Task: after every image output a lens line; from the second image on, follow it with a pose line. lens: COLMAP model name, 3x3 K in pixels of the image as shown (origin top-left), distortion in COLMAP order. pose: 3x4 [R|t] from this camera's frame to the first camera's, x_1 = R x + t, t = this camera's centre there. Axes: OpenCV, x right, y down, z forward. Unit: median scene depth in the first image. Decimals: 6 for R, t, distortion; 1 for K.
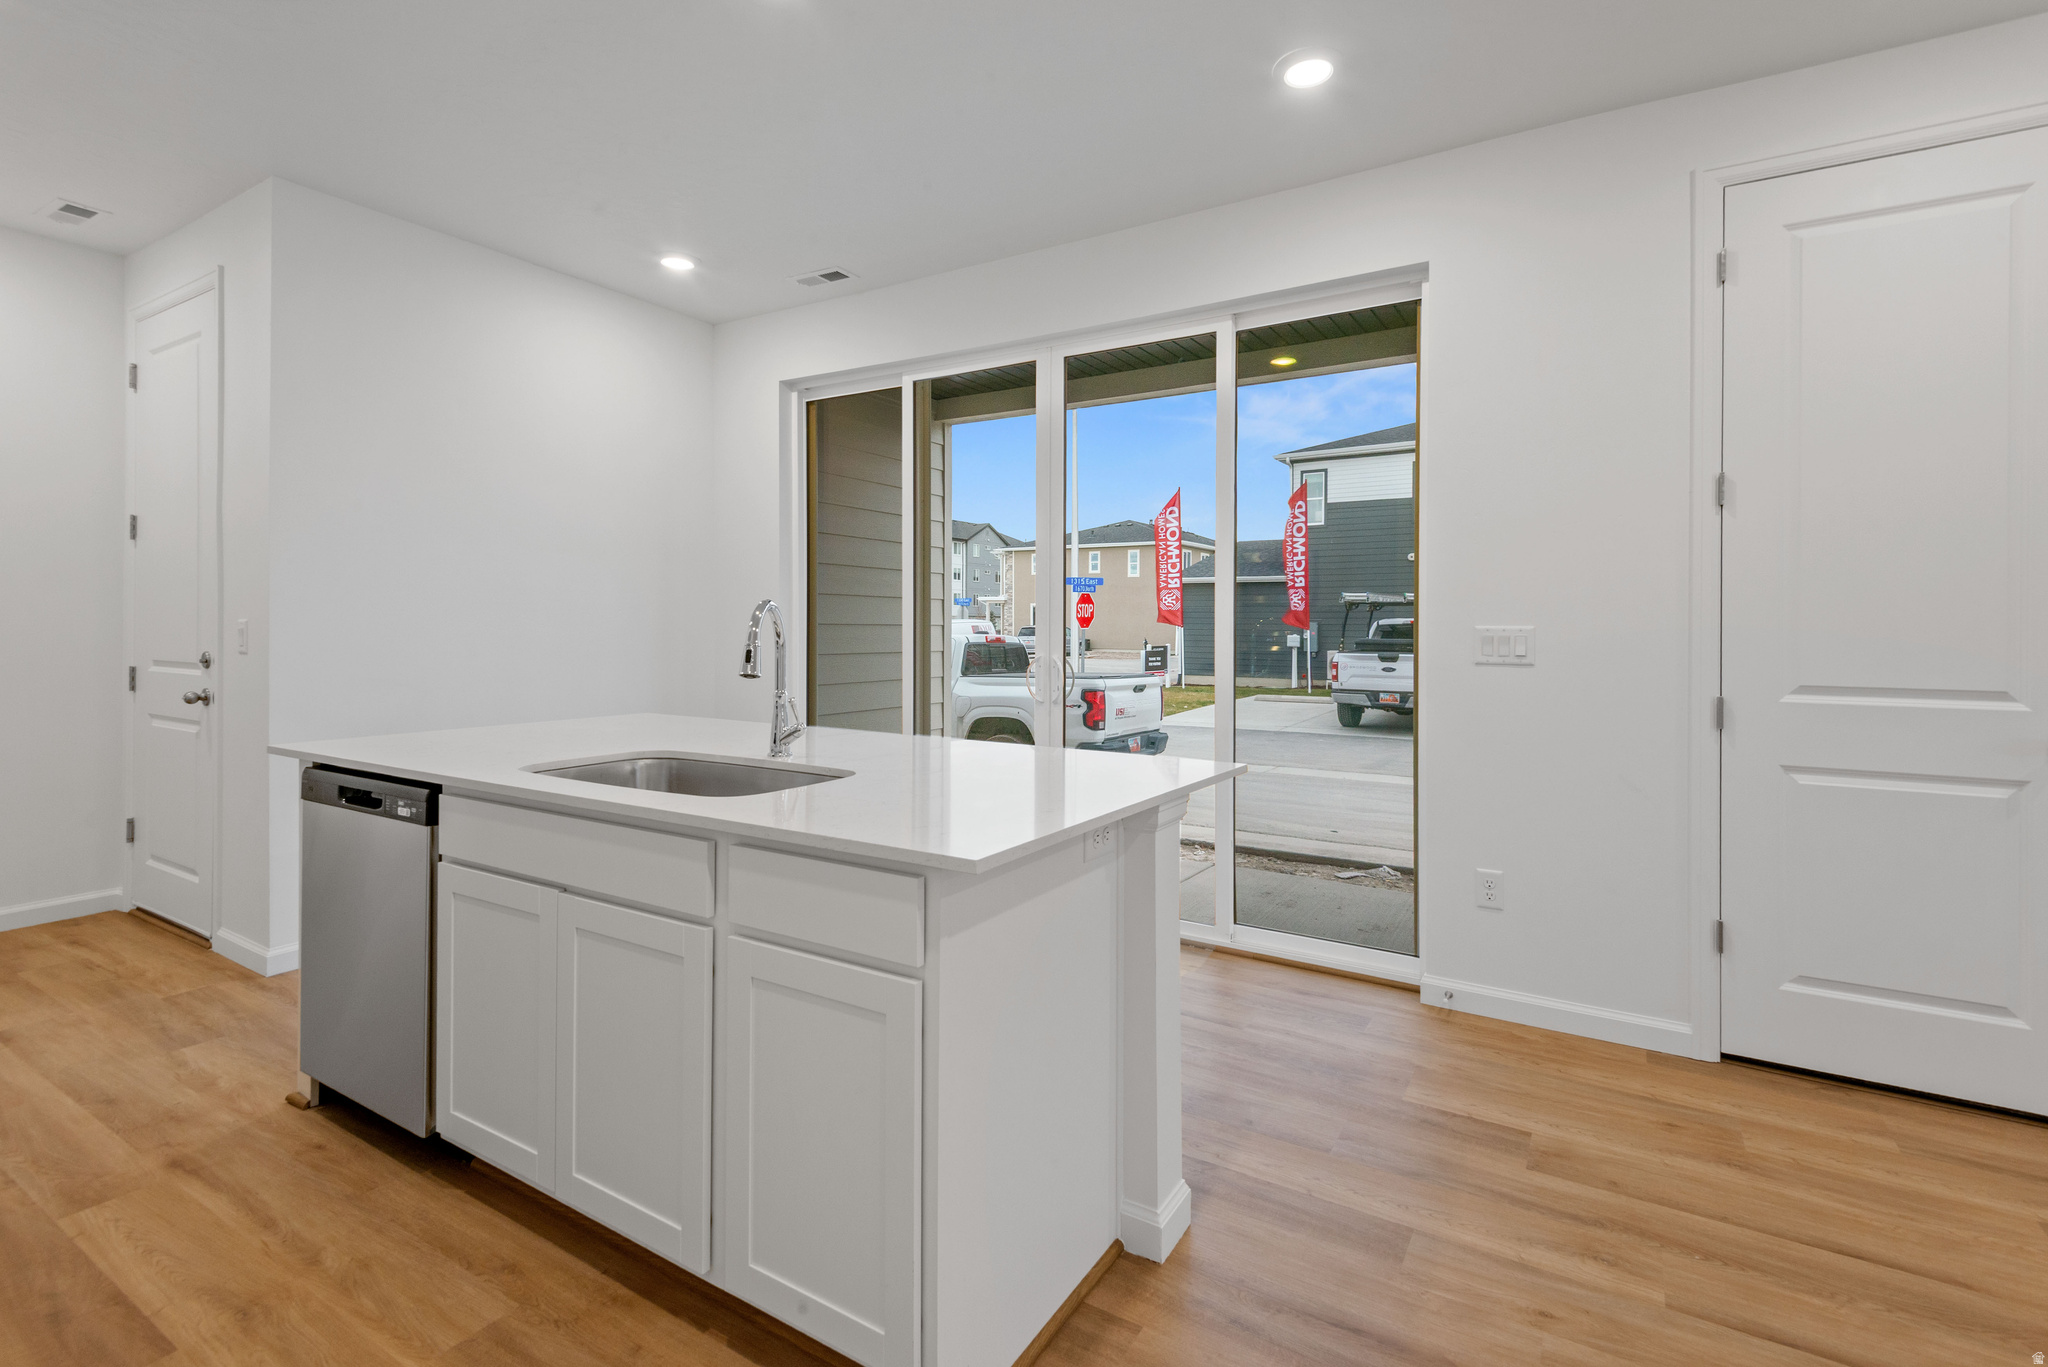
lens RADIAL K [[963.3, 0, 1028.6], [0, 963.3, 611.9], [0, 0, 1]] dist [0.011225, -0.000289]
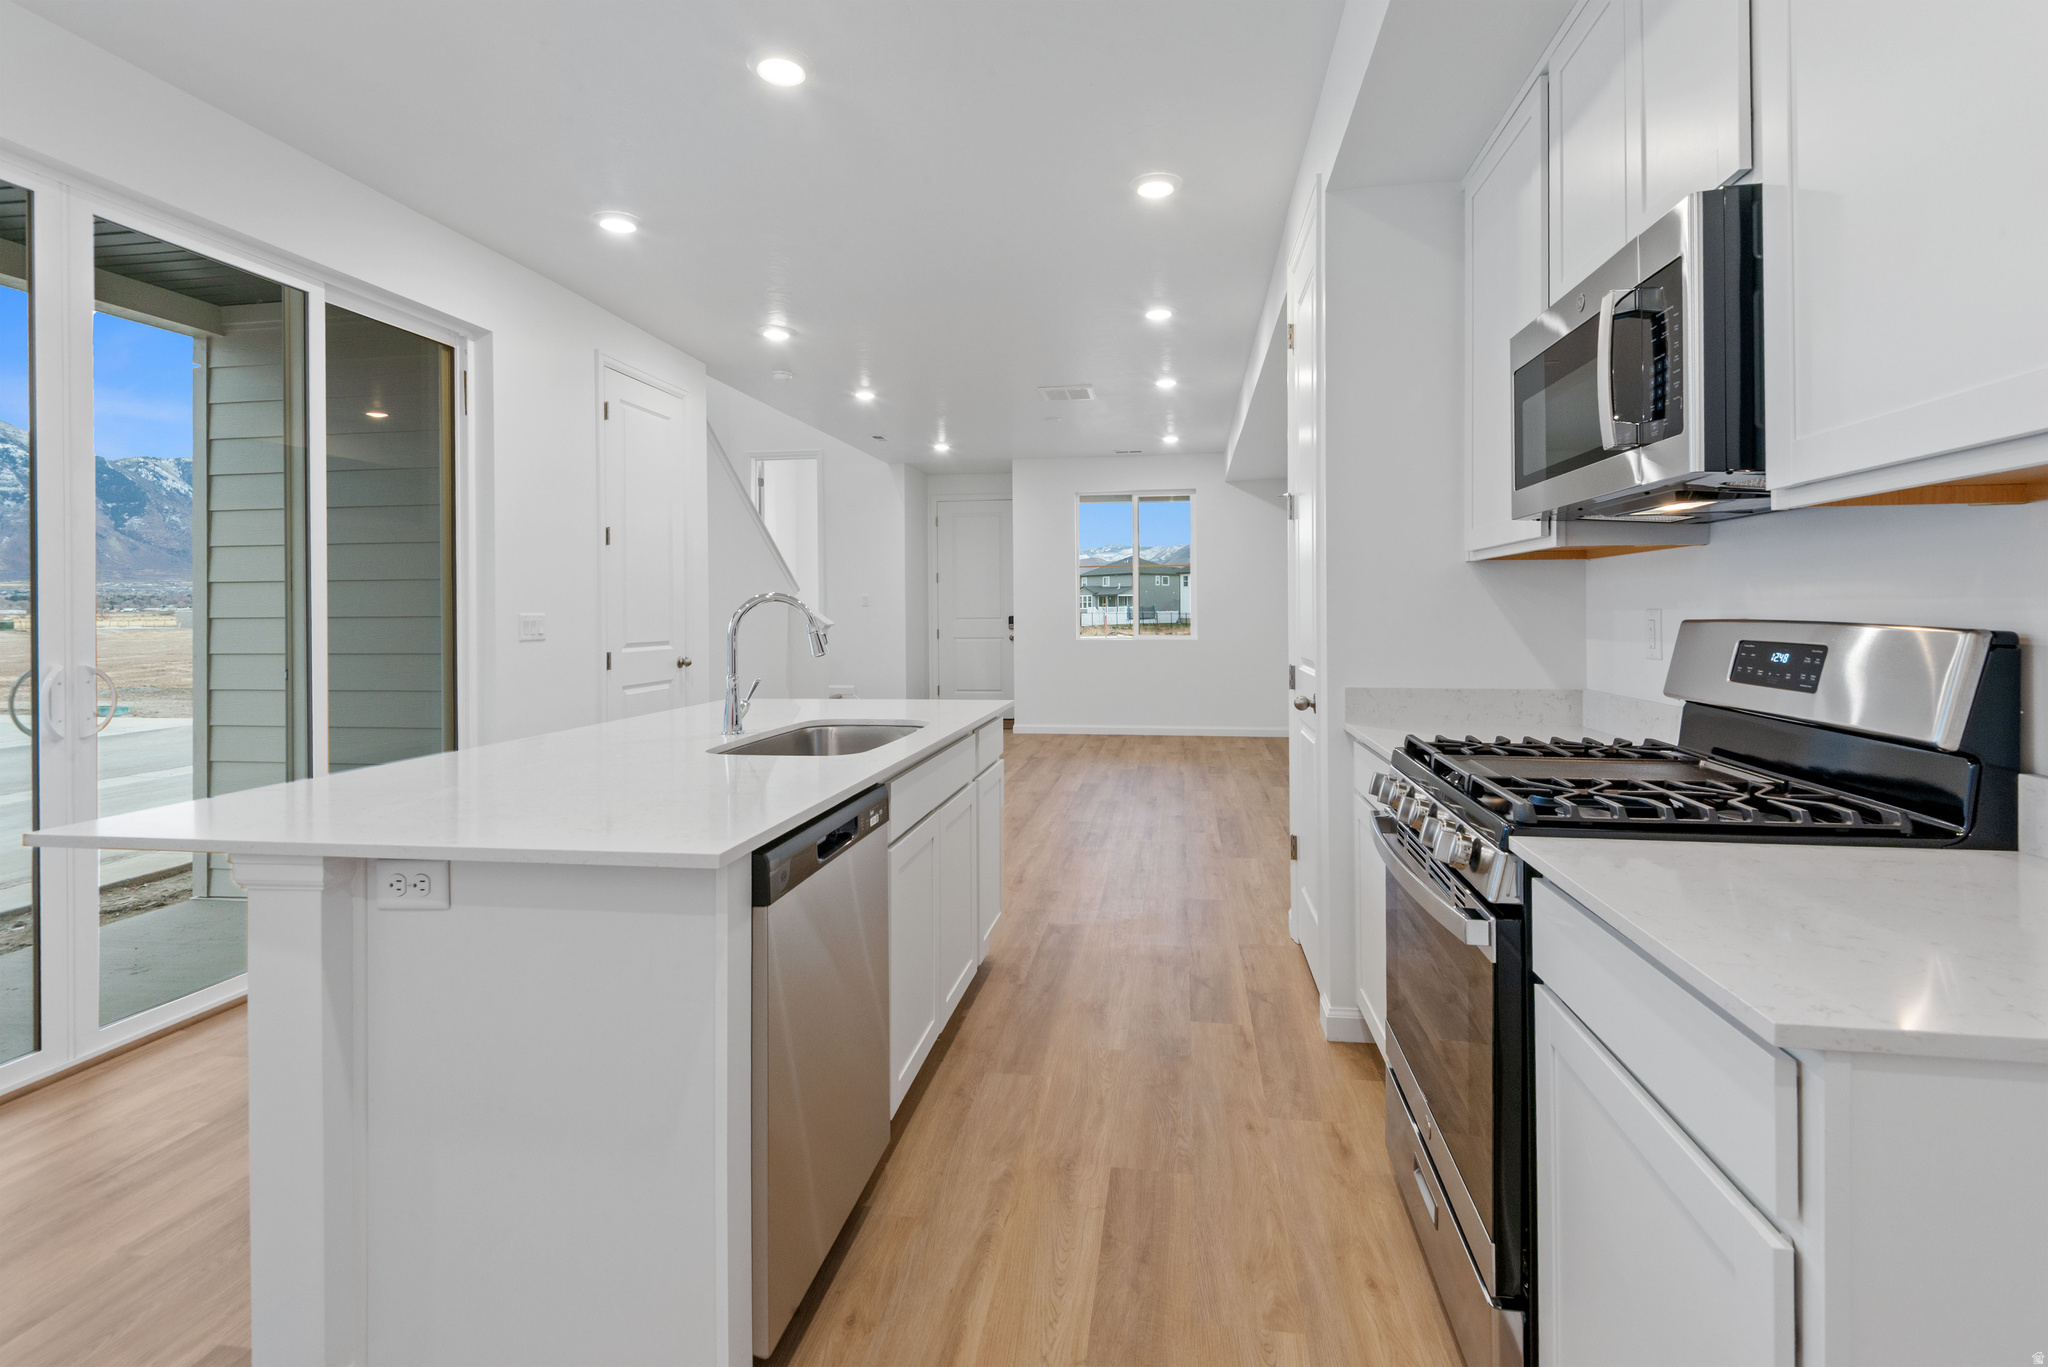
lens RADIAL K [[963.3, 0, 1030.7], [0, 963.3, 612.0], [0, 0, 1]] dist [0.011225, -0.000289]
pose [[-0.393943, -0.001565, 0.919133, -1.761396], [-0.006229, 0.999980, -0.000968, 0.015070], [-0.919114, -0.006107, -0.393945, 1.410359]]
